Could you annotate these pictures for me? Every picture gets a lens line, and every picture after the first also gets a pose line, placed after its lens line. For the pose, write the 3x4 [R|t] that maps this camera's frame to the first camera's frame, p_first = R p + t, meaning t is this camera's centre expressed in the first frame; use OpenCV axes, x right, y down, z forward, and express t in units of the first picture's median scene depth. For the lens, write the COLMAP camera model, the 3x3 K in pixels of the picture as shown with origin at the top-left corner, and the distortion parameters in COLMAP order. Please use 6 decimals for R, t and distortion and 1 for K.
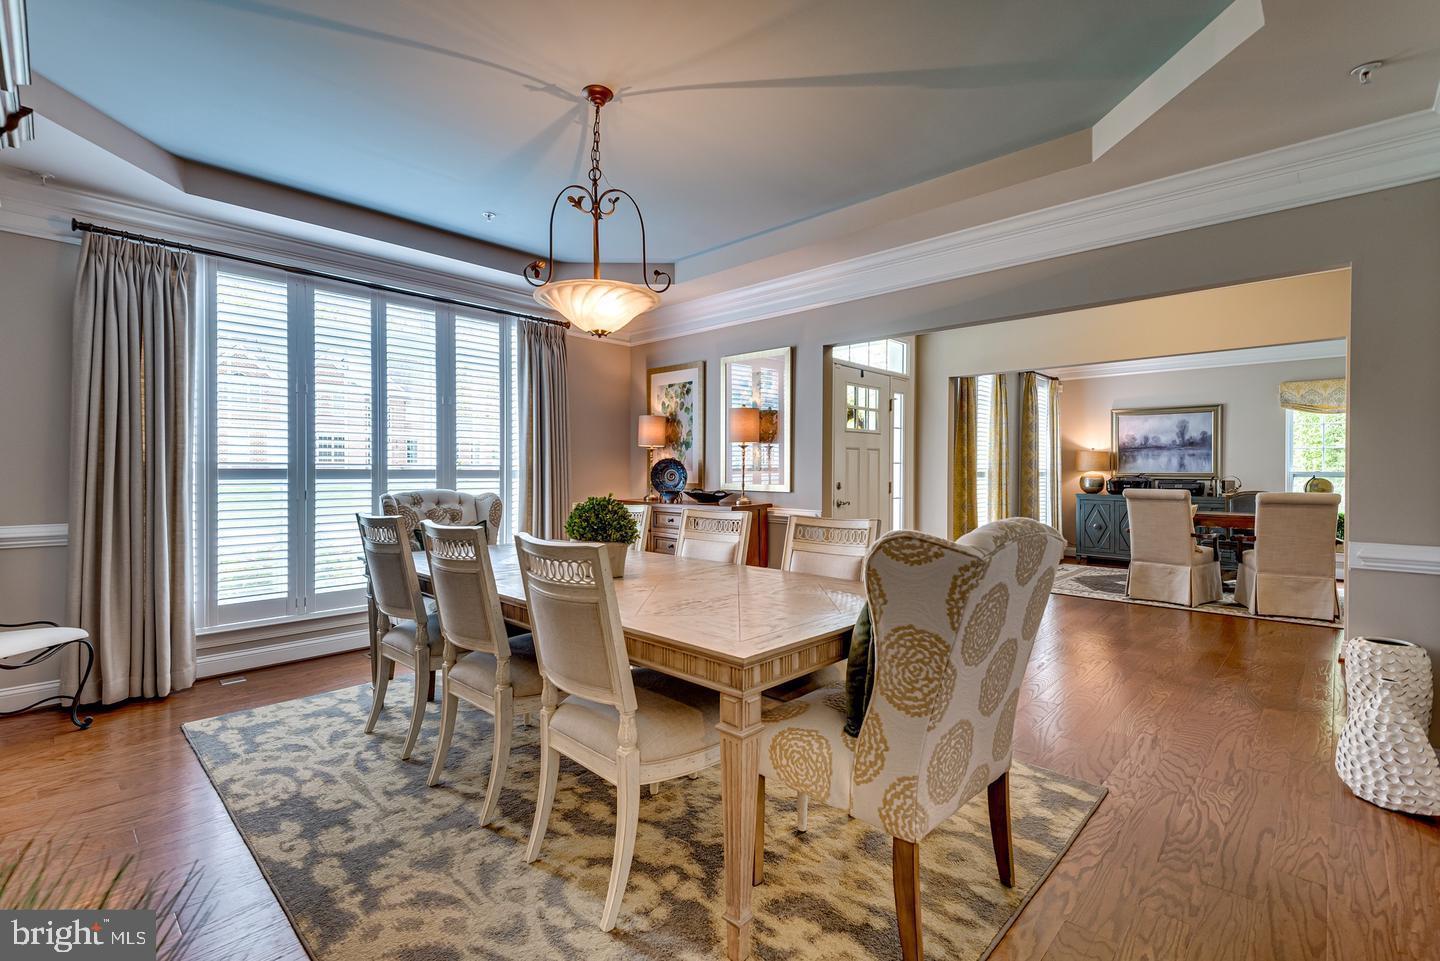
lens RADIAL K [[650.7, 0, 722.9], [0, 650.7, 473.3], [0, 0, 1]] dist [0.005007, -0.000110]
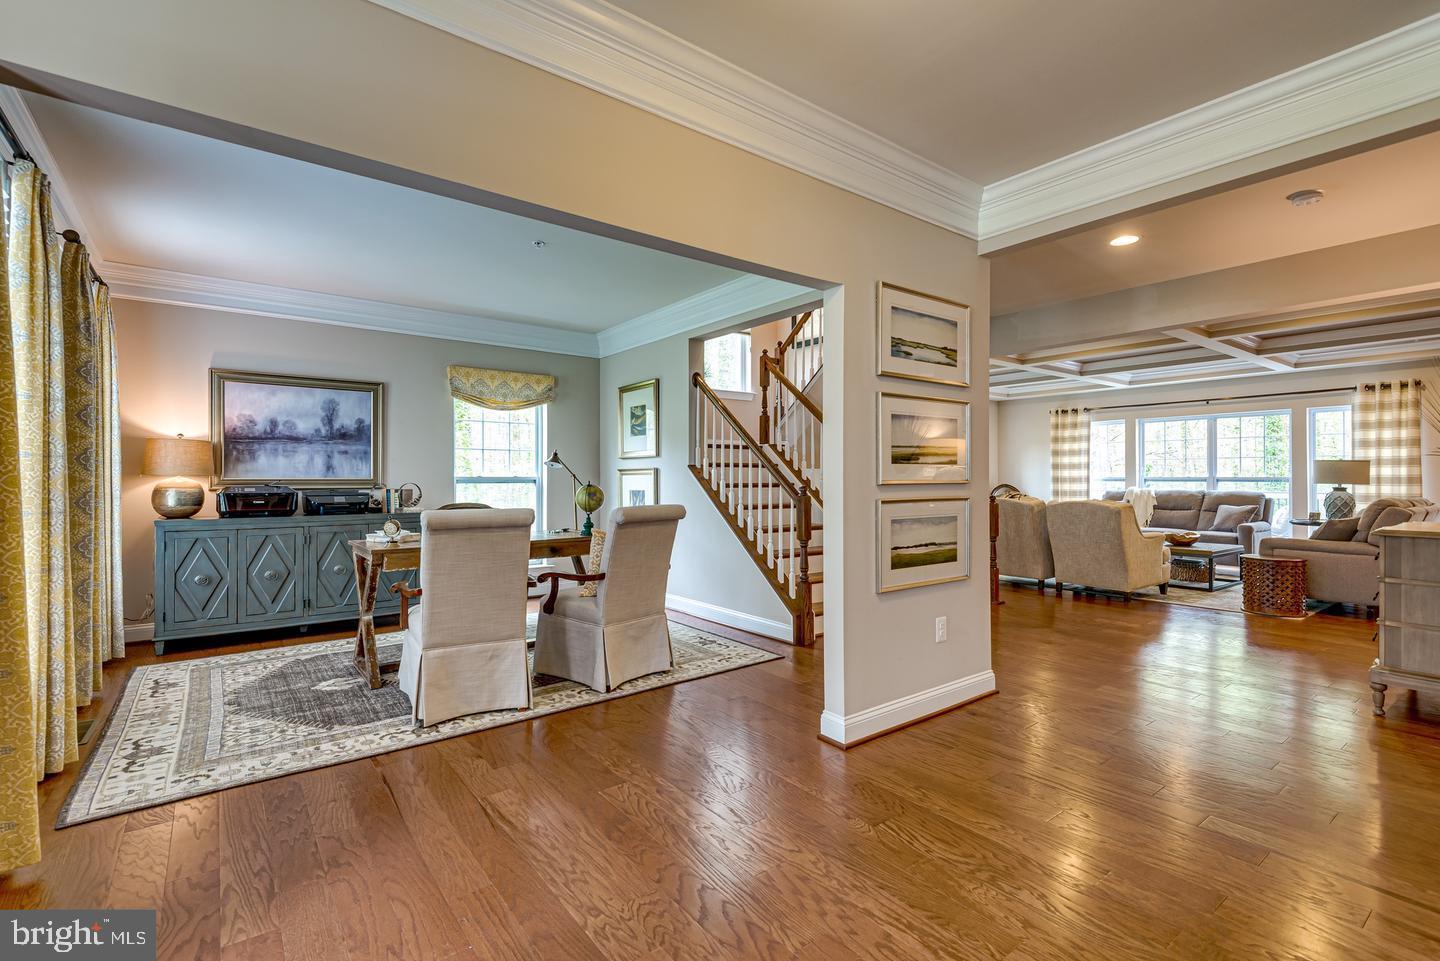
lens RADIAL K [[650.7, 0, 725.1], [0, 650.7, 473.7], [0, 0, 1]] dist [0.005007, -0.000110]
pose [[0.156678, 0.005017, 0.987637, 0.112374], [0.002579, 0.999982, -0.005489, -0.001261], [-0.987646, 0.003408, 0.156662, 0.496871]]
